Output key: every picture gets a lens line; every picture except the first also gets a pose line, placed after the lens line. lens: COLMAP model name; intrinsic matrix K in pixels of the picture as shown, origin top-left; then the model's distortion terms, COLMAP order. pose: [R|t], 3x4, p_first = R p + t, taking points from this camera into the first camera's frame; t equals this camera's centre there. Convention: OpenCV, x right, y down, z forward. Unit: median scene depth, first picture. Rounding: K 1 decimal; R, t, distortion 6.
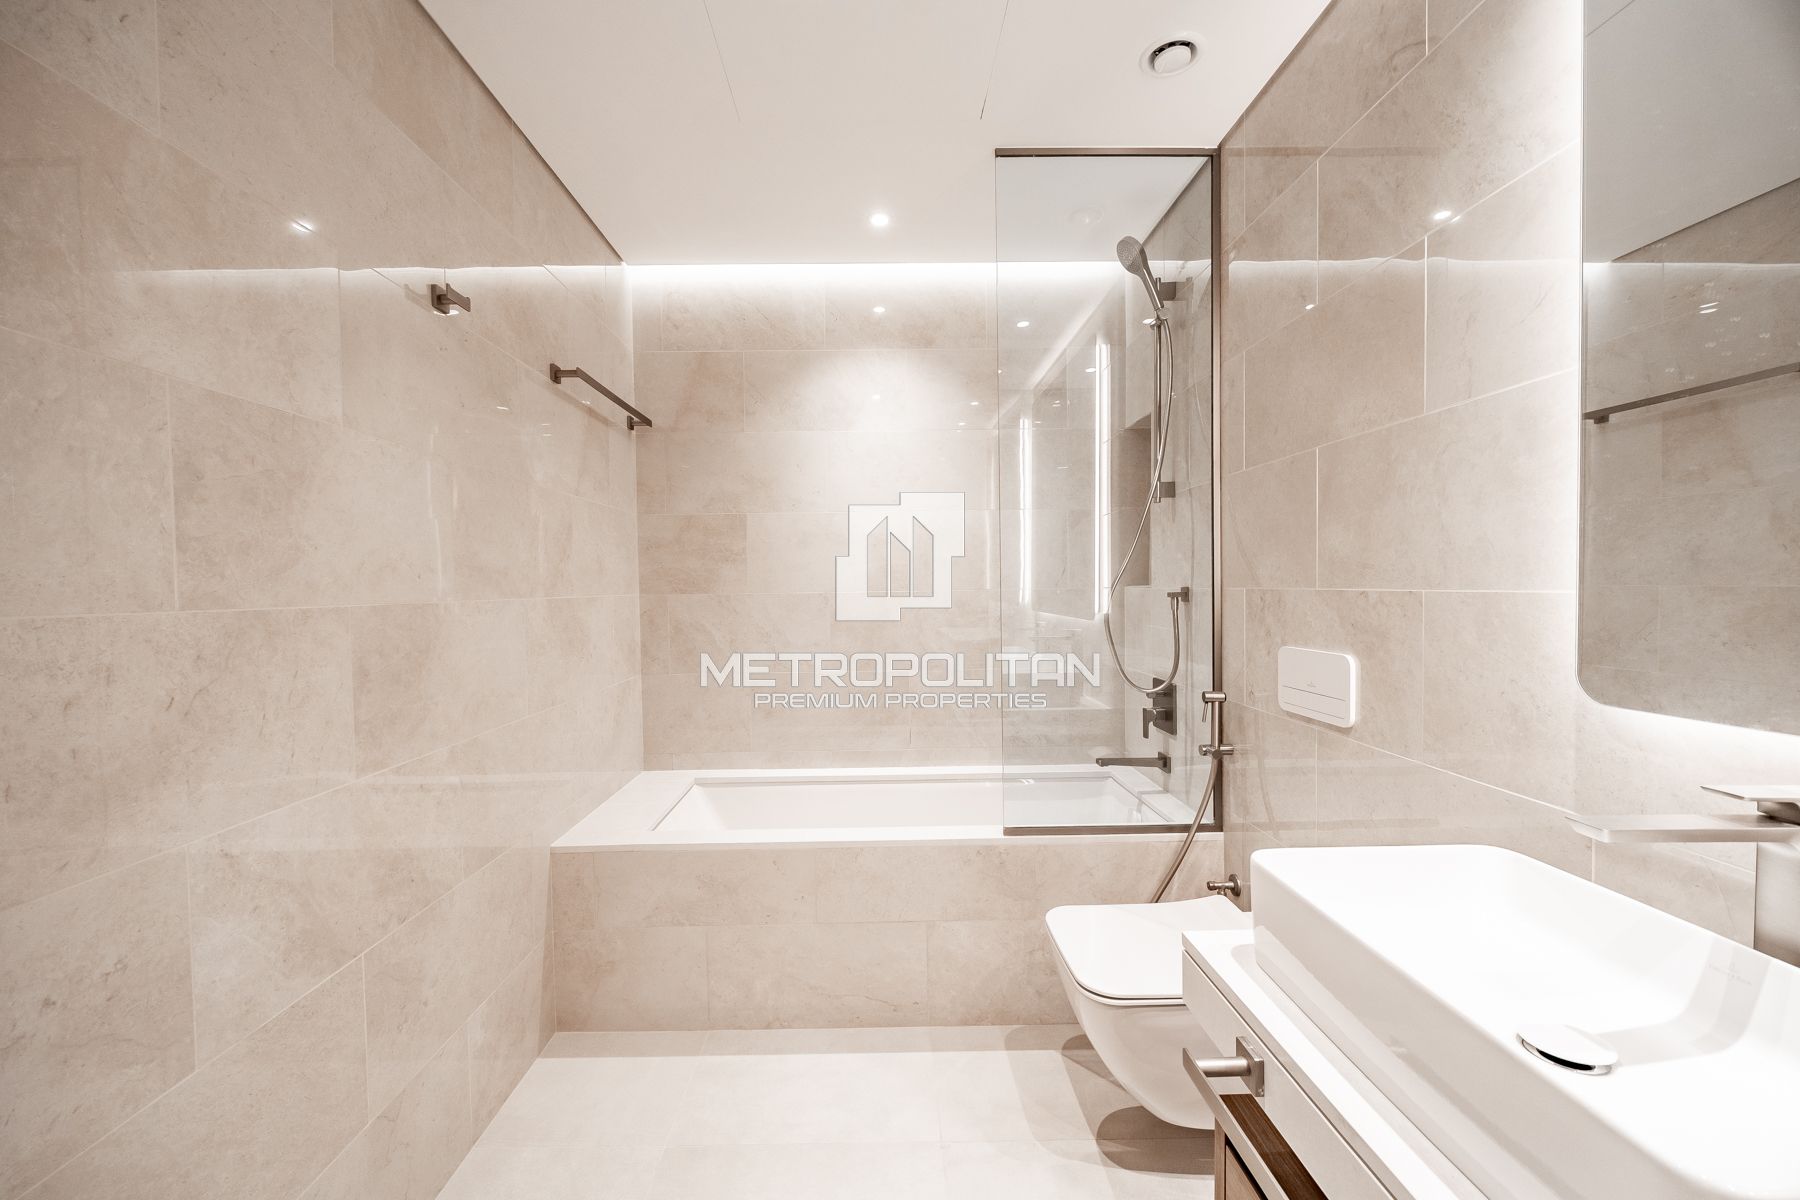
lens RADIAL K [[719.2, 0, 900.4], [0, 719.2, 606.6], [0, 0, 1]] dist [-0.001922, -0.002623]
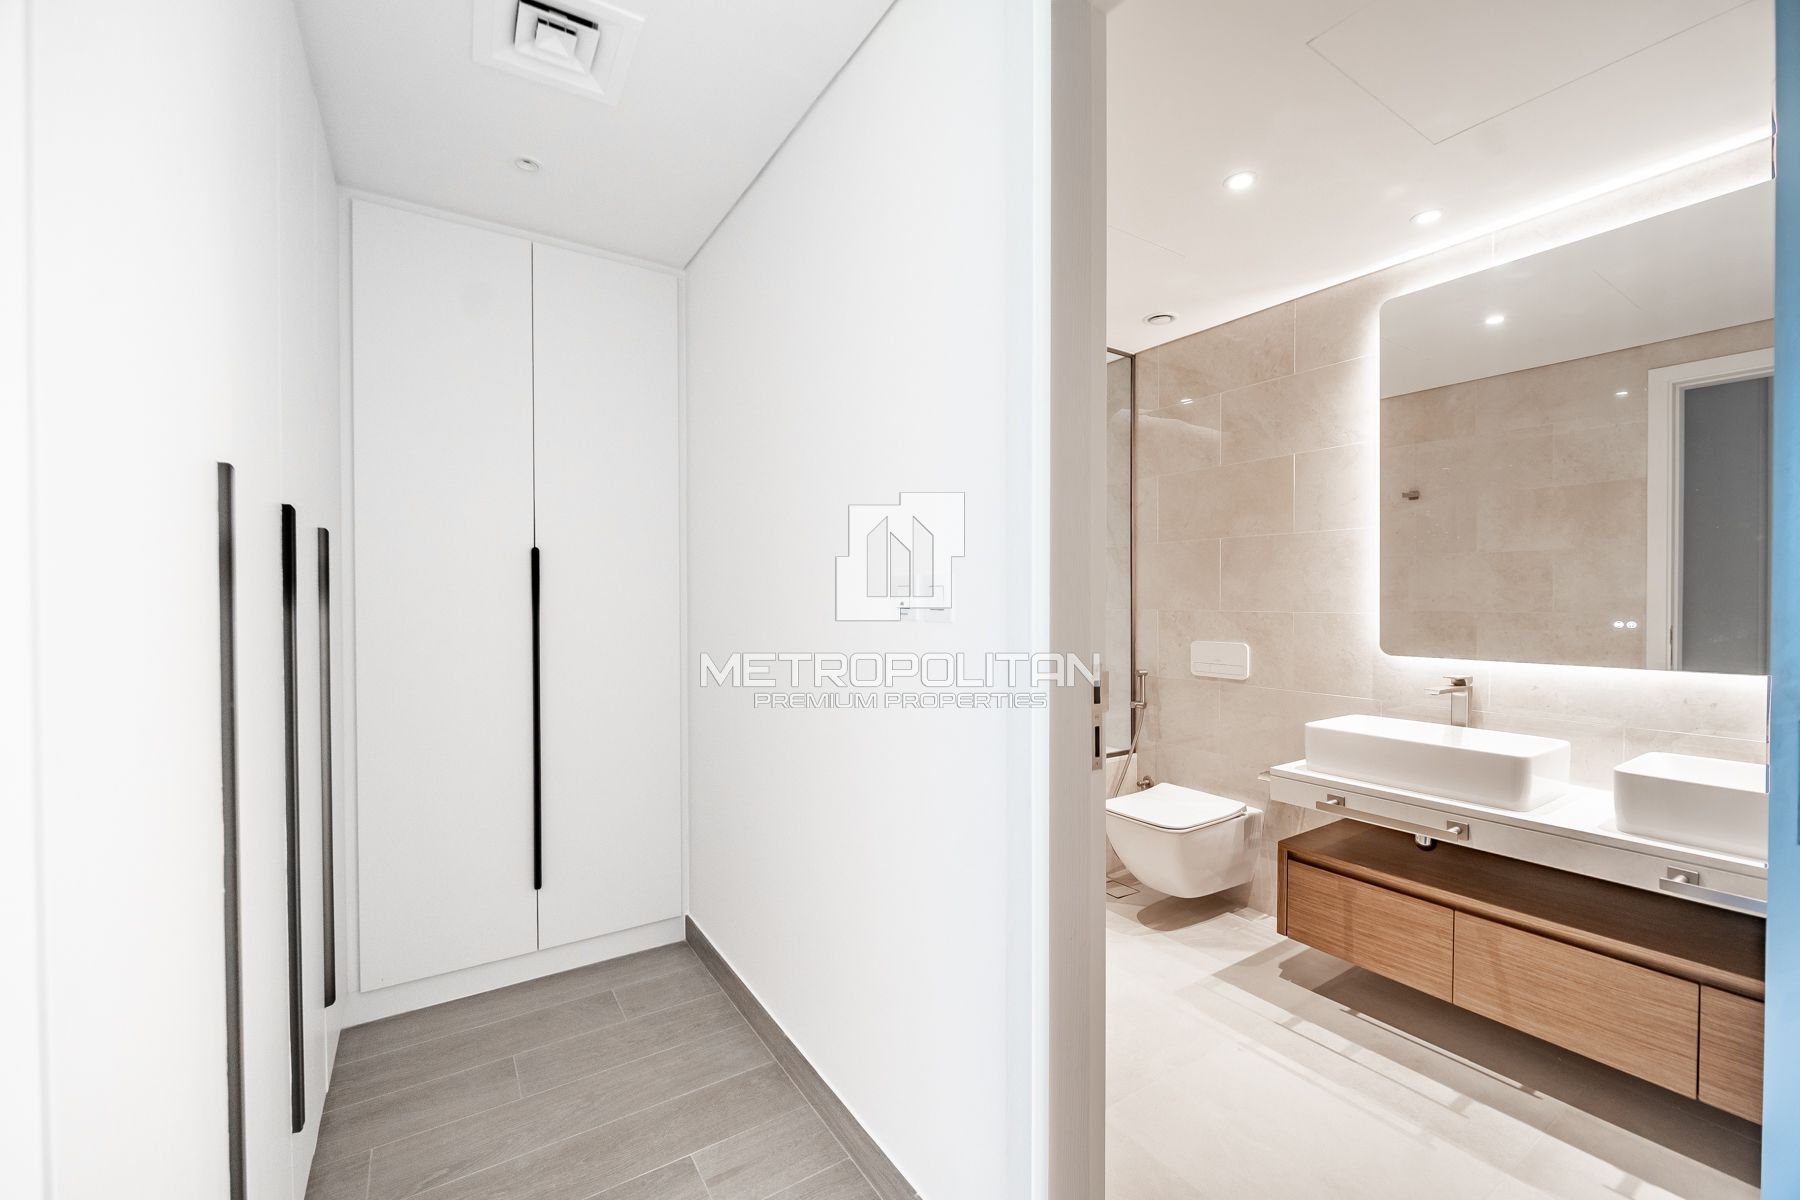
lens RADIAL K [[719.2, 0, 895.4], [0, 719.2, 604.3], [0, 0, 1]] dist [-0.001922, -0.002623]
pose [[0.861451, 0.004757, 0.507818, -1.357775], [0.008725, 0.999670, -0.024165, -0.003214], [-0.507765, 0.025248, 0.861125, -0.264306]]
